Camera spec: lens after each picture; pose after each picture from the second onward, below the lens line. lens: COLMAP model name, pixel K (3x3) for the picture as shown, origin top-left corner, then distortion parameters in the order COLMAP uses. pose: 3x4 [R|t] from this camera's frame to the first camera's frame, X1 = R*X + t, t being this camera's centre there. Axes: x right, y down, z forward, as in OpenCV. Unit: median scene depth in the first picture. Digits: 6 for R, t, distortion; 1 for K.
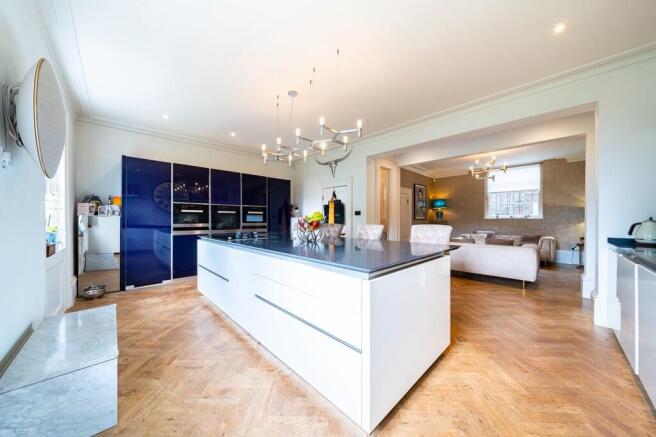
lens RADIAL K [[225.8, 0, 324.9], [0, 225.8, 217.2], [0, 0, 1]] dist [-0.003107, -0.000157]
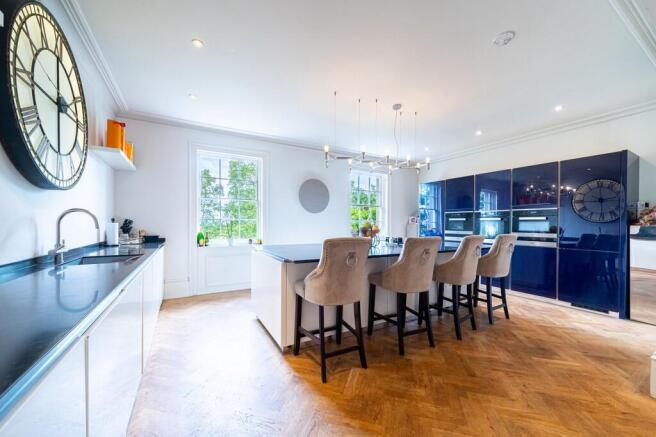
lens RADIAL K [[251.4, 0, 325.6], [0, 251.4, 224.4], [0, 0, 1]] dist [0.001765, 0.000084]
pose [[-0.250587, -0.009928, -0.968043, 0.627952], [-0.009931, 0.999921, -0.007684, 0.011292], [0.968043, 0.007688, -0.250666, 0.580380]]
